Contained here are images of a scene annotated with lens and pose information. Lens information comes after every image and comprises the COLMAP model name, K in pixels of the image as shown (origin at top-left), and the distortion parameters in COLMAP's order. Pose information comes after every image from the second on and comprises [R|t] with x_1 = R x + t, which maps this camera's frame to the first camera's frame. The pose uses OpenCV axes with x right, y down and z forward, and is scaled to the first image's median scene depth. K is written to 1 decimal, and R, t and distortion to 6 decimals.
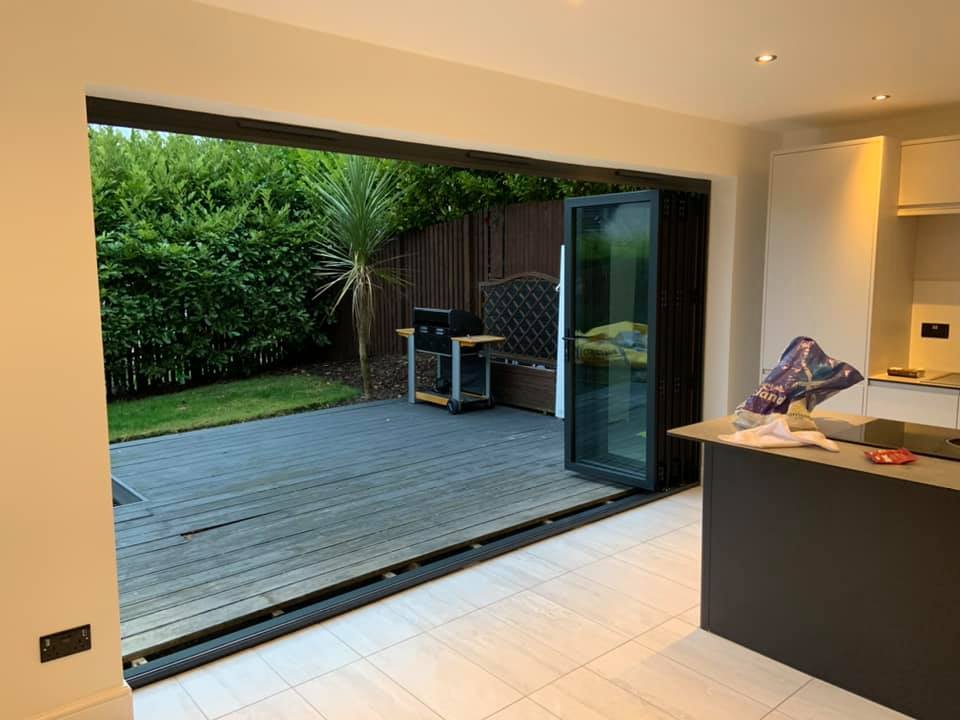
lens RADIAL K [[730.8, 0, 475.5], [0, 730.8, 363.3], [0, 0, 1]] dist [0.090054, -0.126848]
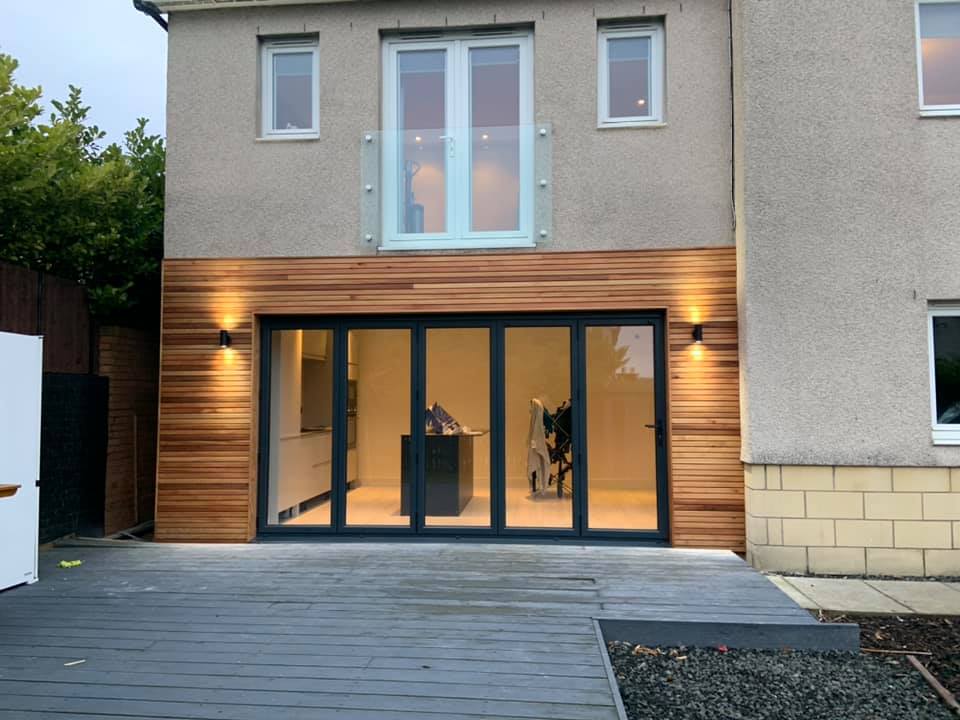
lens RADIAL K [[730.8, 0, 475.5], [0, 730.8, 363.3], [0, 0, 1]] dist [0.090054, -0.126848]
pose [[-0.699971, 0.041052, 0.712990, -0.947815], [0.095063, 0.994818, 0.036049, -0.157659], [-0.707816, 0.093012, -0.700246, 1.625921]]
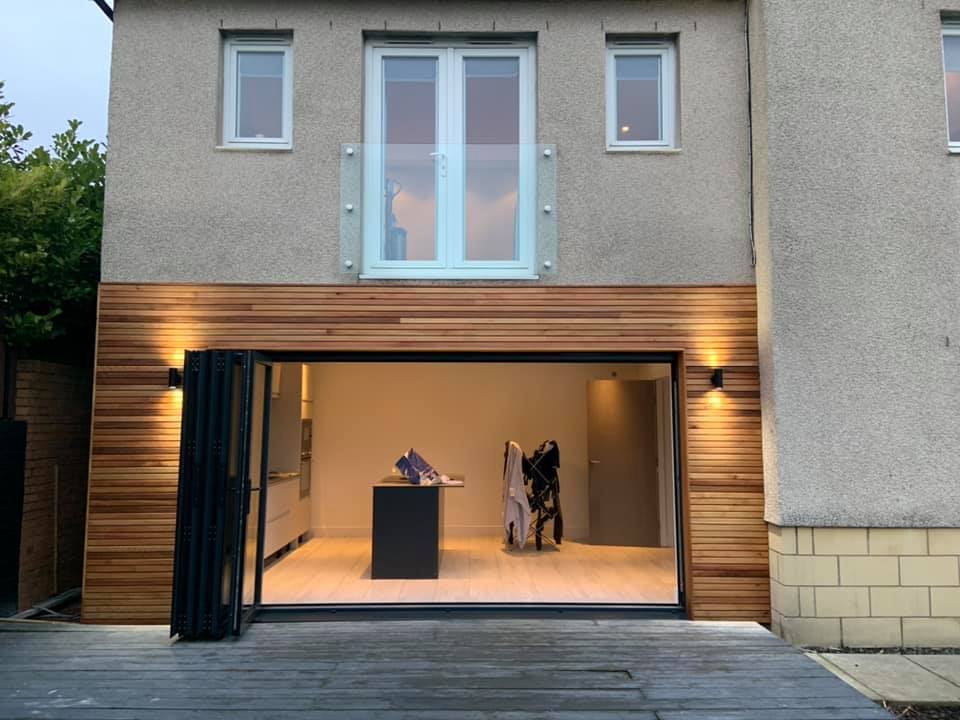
lens RADIAL K [[730.8, 0, 475.5], [0, 730.8, 363.3], [0, 0, 1]] dist [0.090054, -0.126848]
pose [[-0.769882, 0.054724, 0.635835, -0.758753], [0.081553, 0.996585, 0.012974, -0.196585], [-0.632954, 0.061843, -0.771716, 1.588931]]
